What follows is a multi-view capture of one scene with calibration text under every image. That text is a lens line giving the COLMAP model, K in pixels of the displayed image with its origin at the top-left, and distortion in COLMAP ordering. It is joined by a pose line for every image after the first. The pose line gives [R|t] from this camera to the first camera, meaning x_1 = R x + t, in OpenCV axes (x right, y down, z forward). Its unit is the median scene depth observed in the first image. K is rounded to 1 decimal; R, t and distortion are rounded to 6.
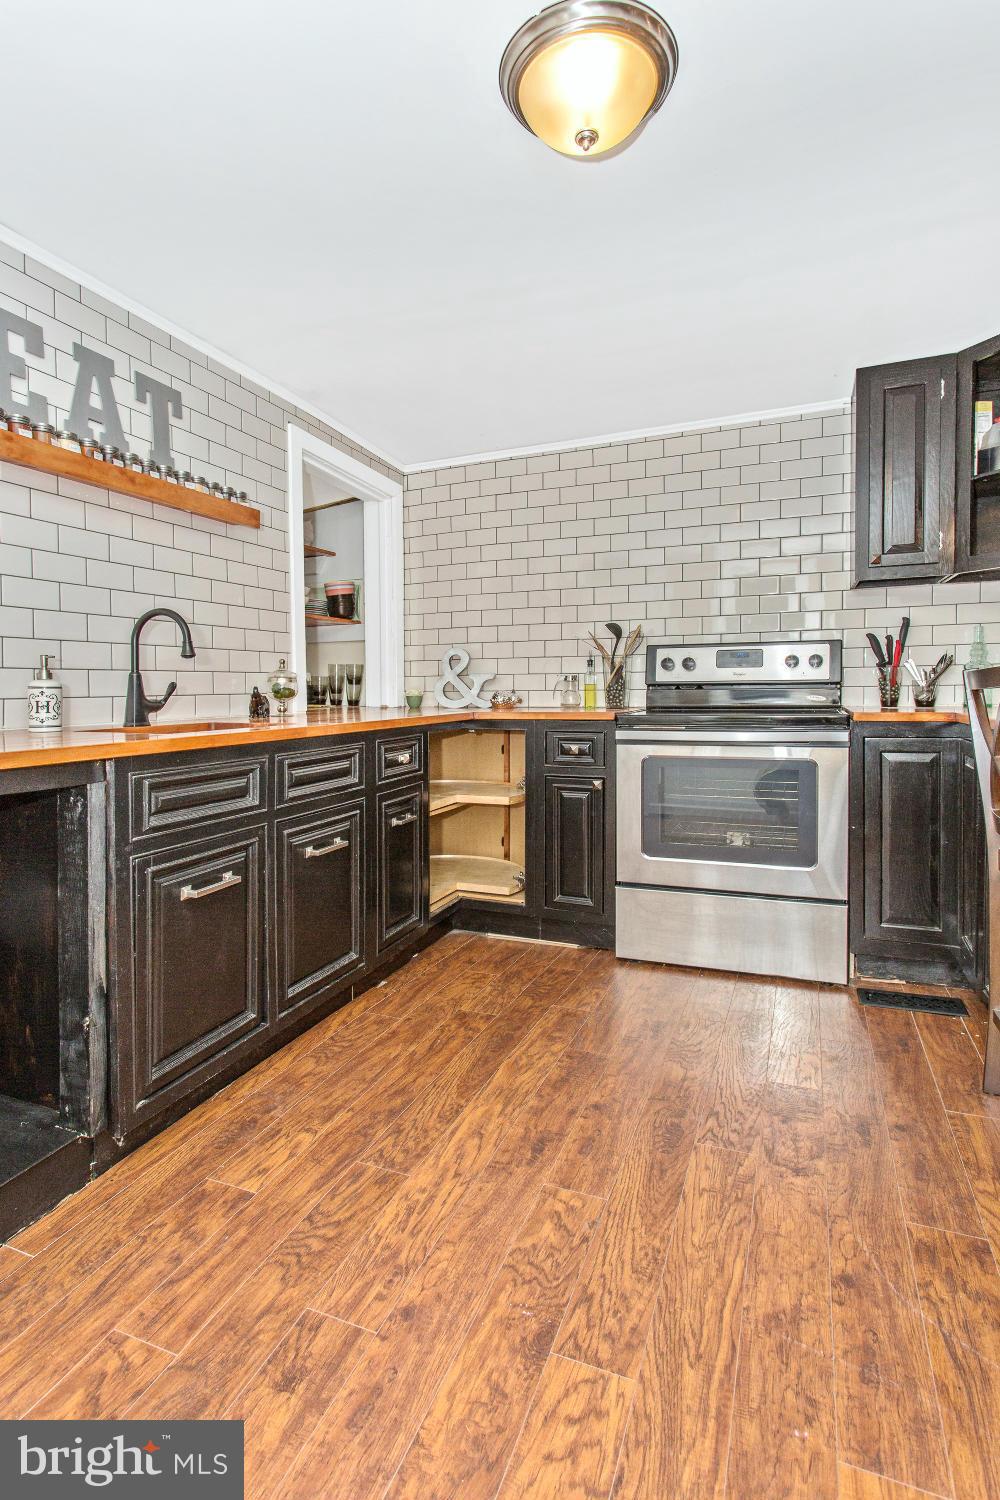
lens RADIAL K [[731.1, 0, 482.7], [0, 731.1, 683.5], [0, 0, 1]] dist [0.007338, -0.001420]
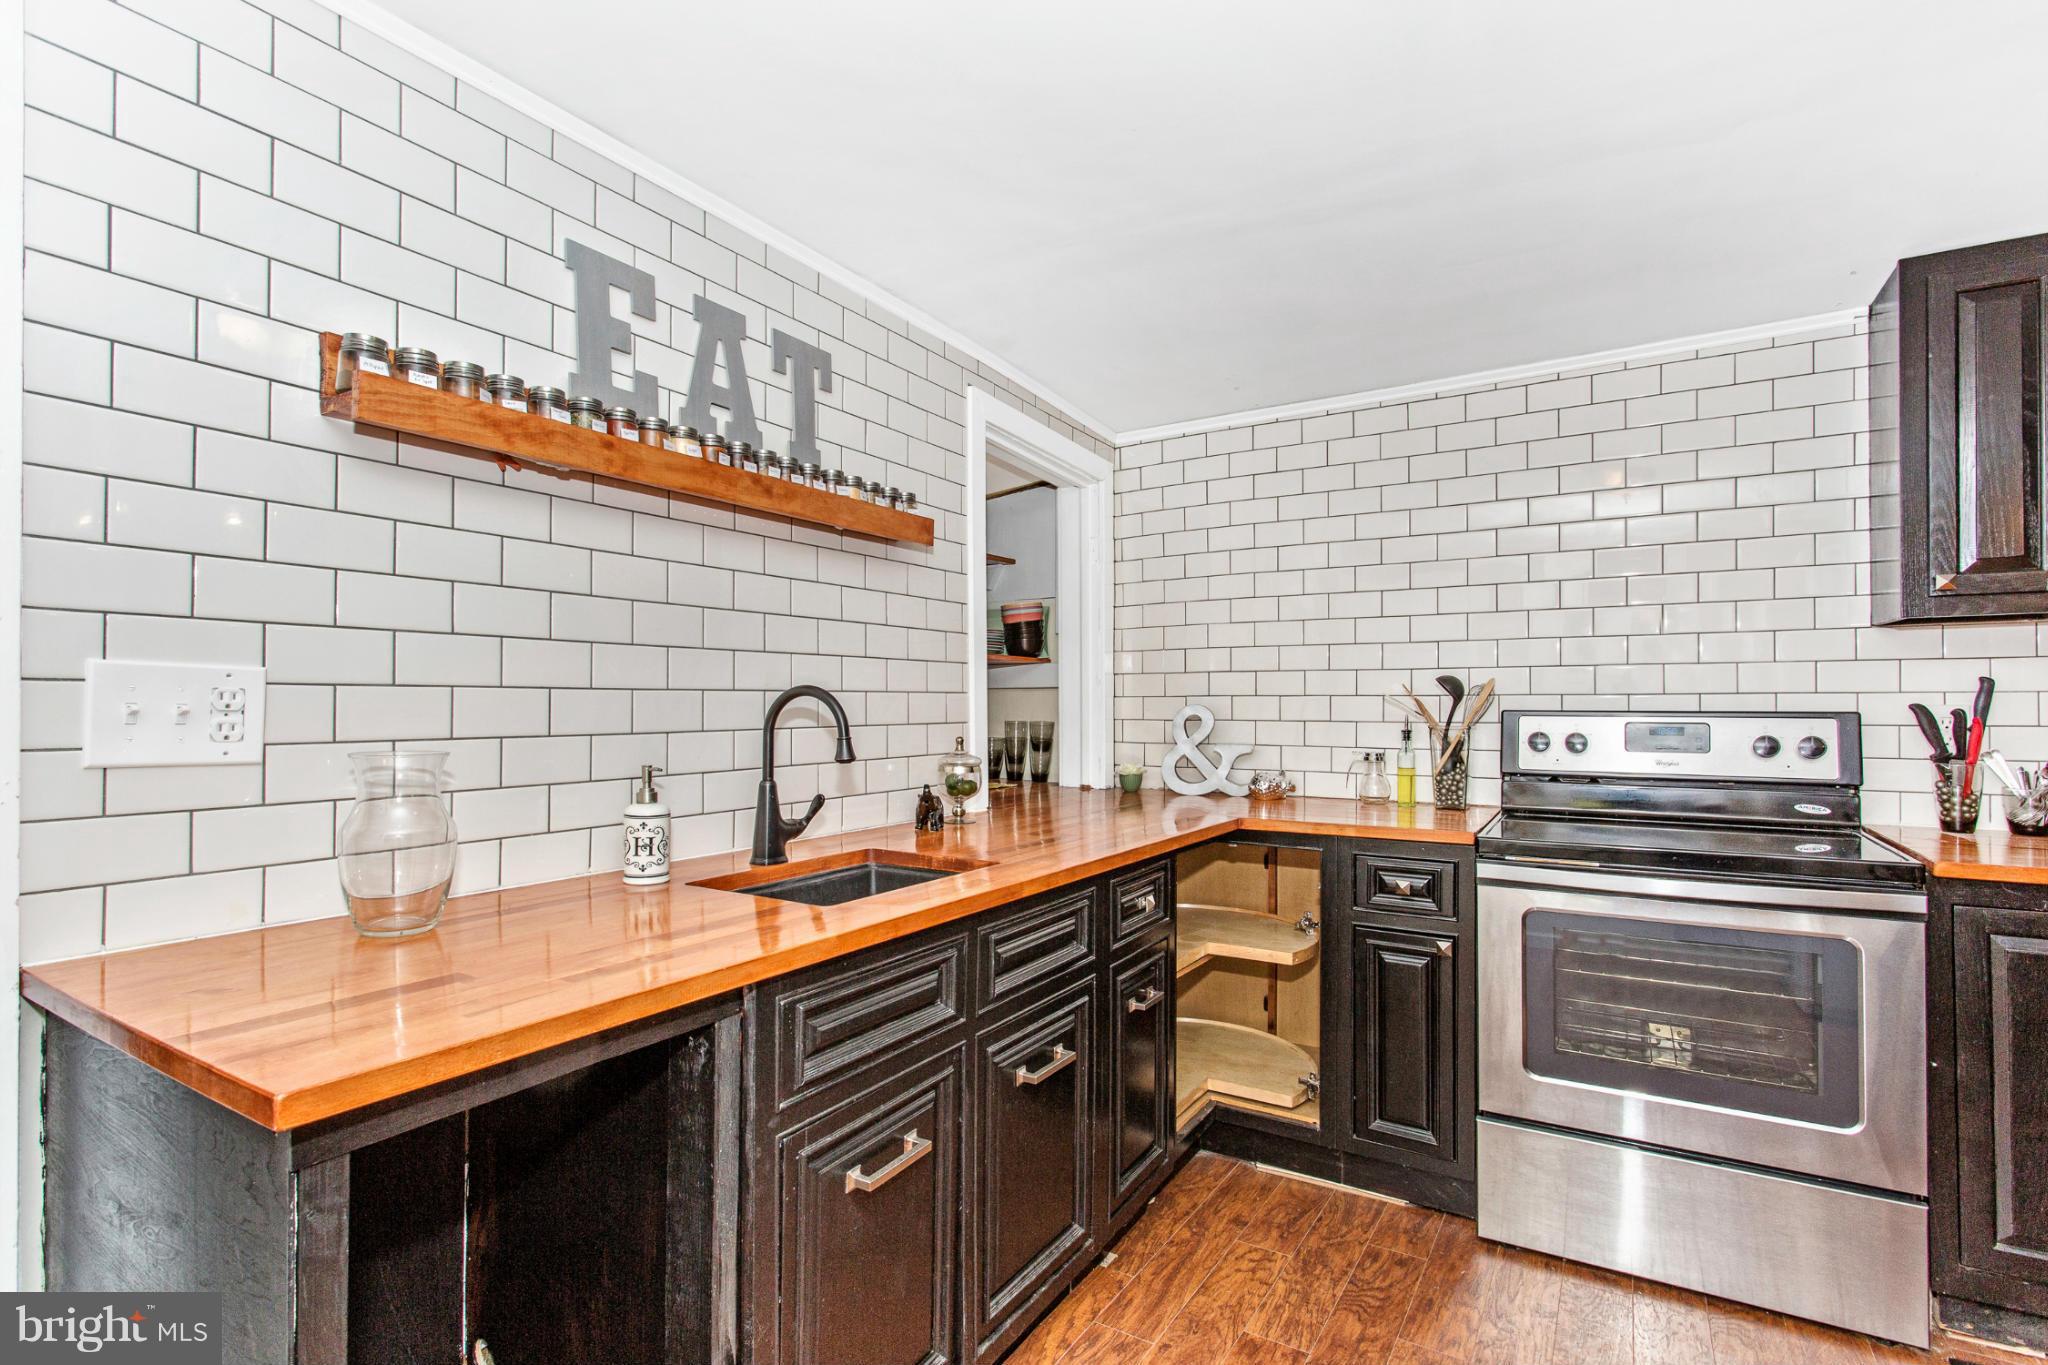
lens RADIAL K [[998.2, 0, 1001.0], [0, 998.2, 689.0], [0, 0, 1]] dist [0.007338, -0.001420]
pose [[0.985036, 0.018853, -0.171315, -0.115993], [-0.022100, 0.999610, -0.017063, -0.093234], [0.170927, 0.020593, 0.985068, 0.144235]]
